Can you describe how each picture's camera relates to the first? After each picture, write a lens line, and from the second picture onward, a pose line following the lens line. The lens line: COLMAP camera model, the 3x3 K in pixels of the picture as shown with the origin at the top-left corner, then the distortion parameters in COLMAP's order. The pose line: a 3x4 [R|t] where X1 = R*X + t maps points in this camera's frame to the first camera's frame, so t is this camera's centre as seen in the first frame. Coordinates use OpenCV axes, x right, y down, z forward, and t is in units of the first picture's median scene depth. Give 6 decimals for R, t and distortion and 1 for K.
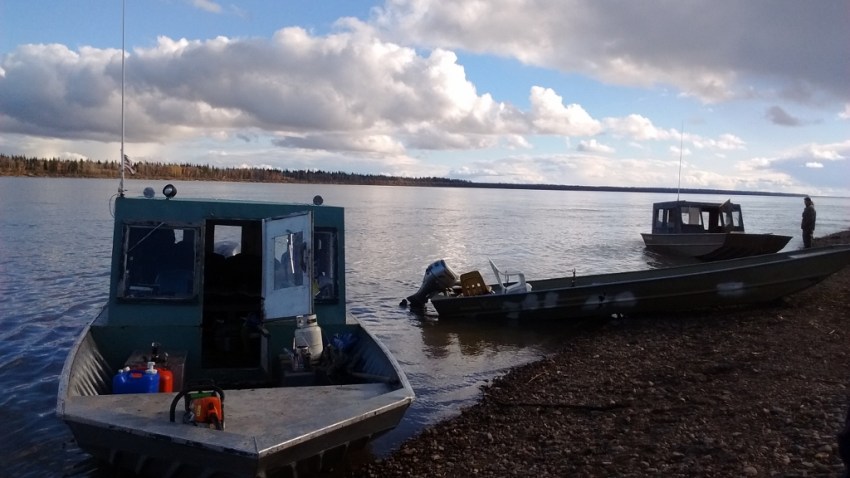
lens RADIAL K [[642.3, 0, 425.0], [0, 642.3, 239.0], [0, 0, 1]] dist [-0.070435, -0.000566]
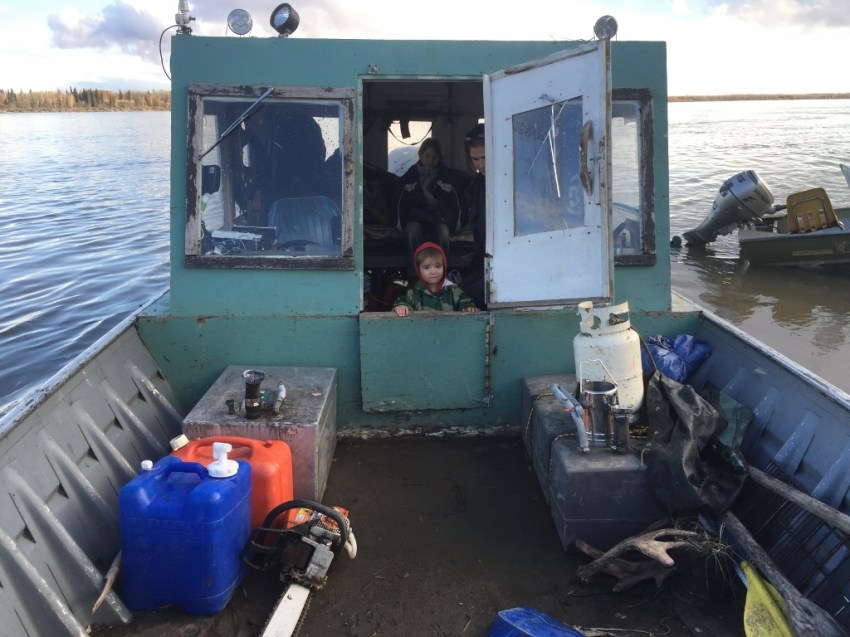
lens RADIAL K [[653.9, 0, 425.0], [0, 653.9, 318.5], [0, 0, 1]] dist [0.098315, -0.002872]
pose [[0.961197, 0.038814, -0.273118, -0.168010], [0.025668, 0.973173, 0.228637, 0.028259], [0.274666, -0.226775, 0.934415, 0.539791]]
